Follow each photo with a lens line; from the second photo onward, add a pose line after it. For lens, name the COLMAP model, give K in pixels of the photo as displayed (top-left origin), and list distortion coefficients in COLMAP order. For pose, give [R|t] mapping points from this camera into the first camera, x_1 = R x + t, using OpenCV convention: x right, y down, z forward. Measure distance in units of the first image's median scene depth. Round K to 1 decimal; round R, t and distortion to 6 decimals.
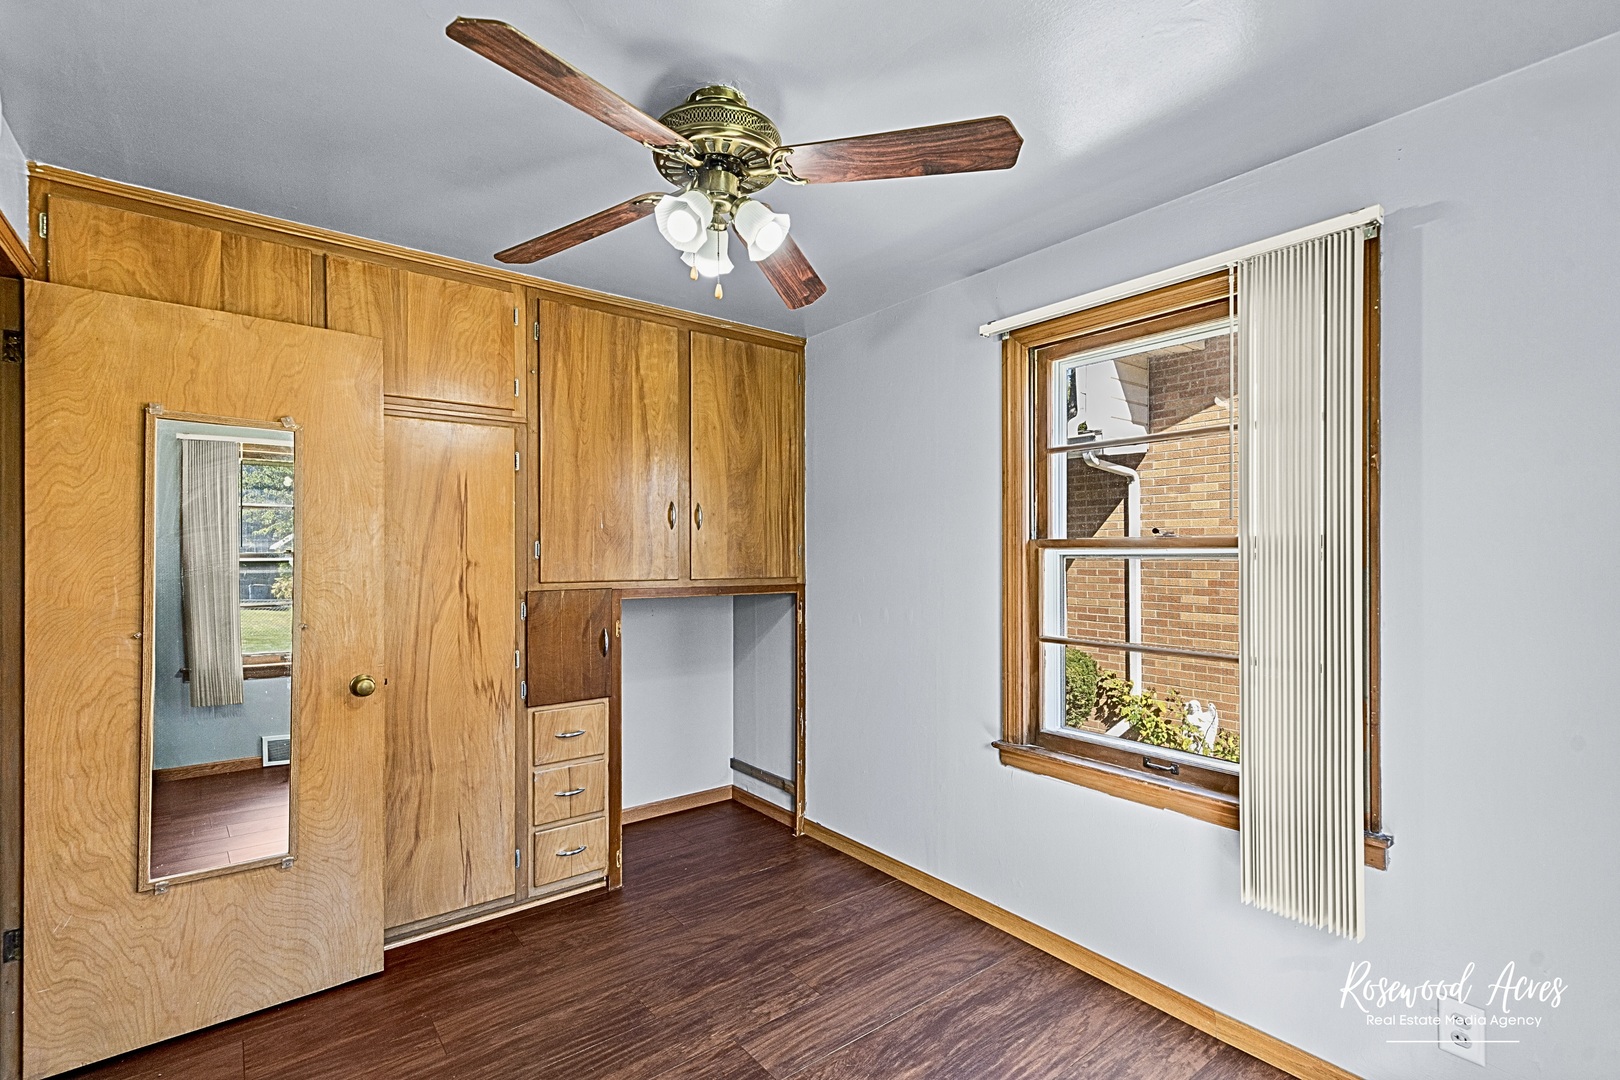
lens RADIAL K [[739.1, 0, 811.3], [0, 739.1, 551.2], [0, 0, 1]] dist [0.012632, -0.000334]
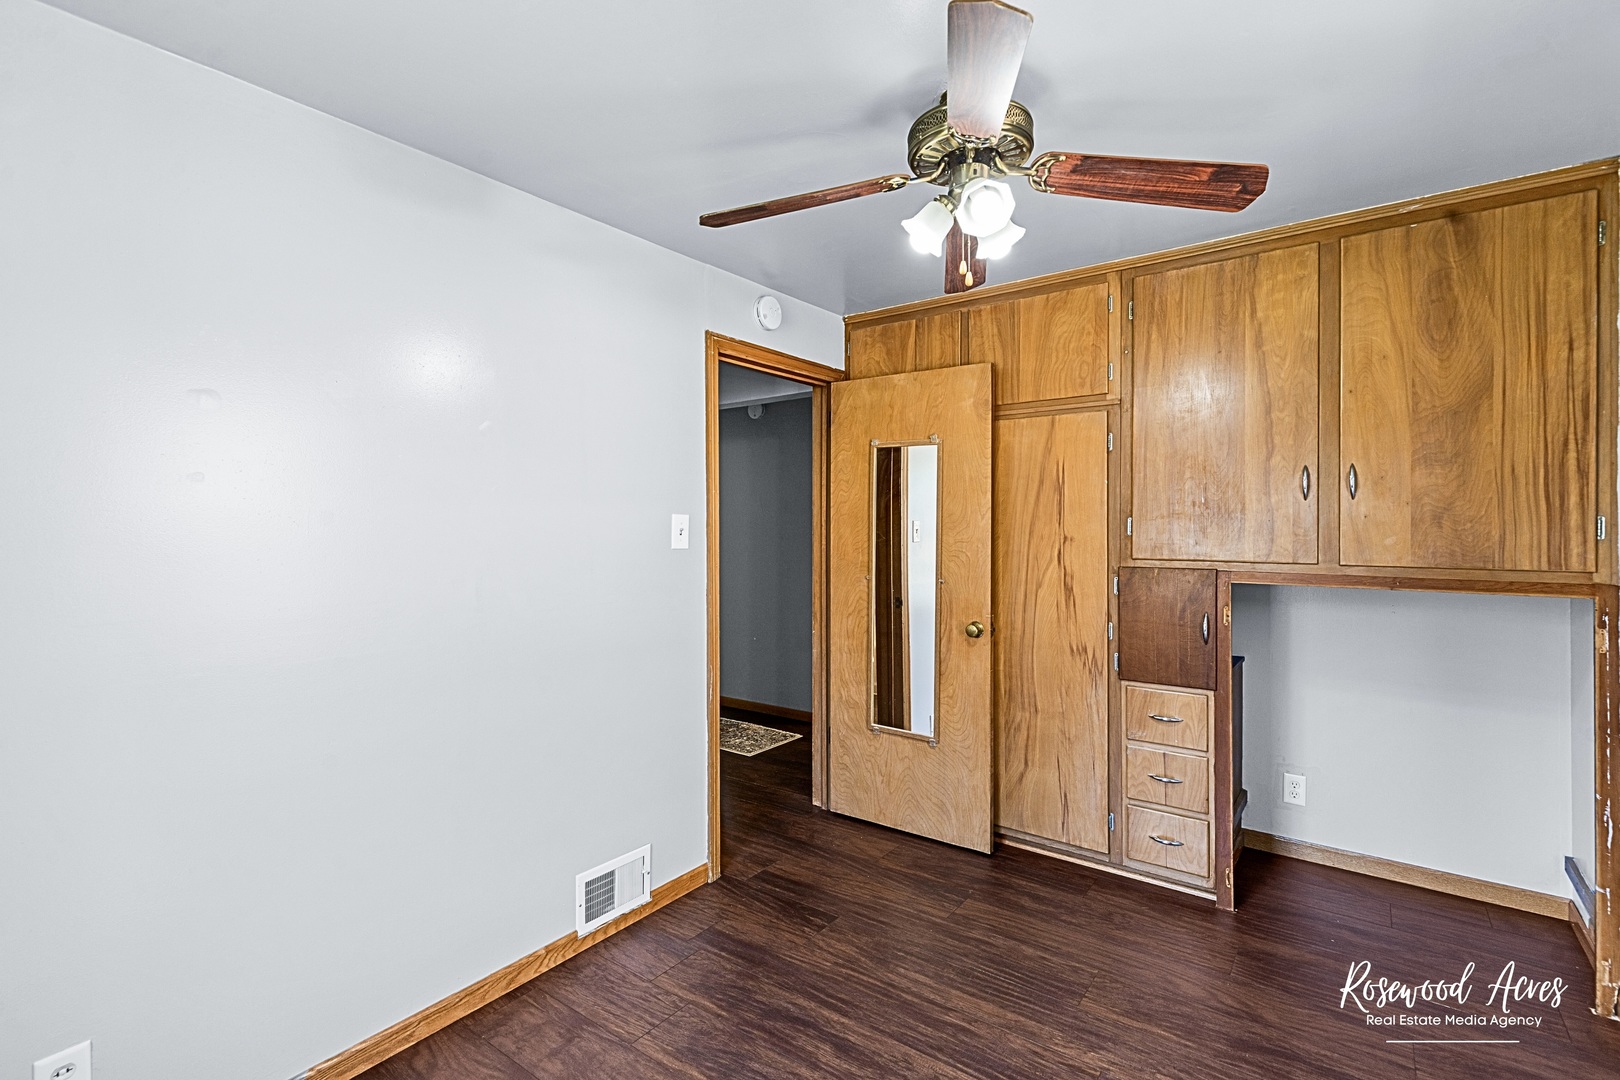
lens RADIAL K [[739.1, 0, 811.1], [0, 739.1, 526.4], [0, 0, 1]] dist [0.012632, -0.000334]
pose [[0.267340, -0.000092, -0.963602, 0.503408], [0.000954, 1.000000, 0.000169, -0.002493], [0.963602, -0.000964, 0.267340, 0.315924]]
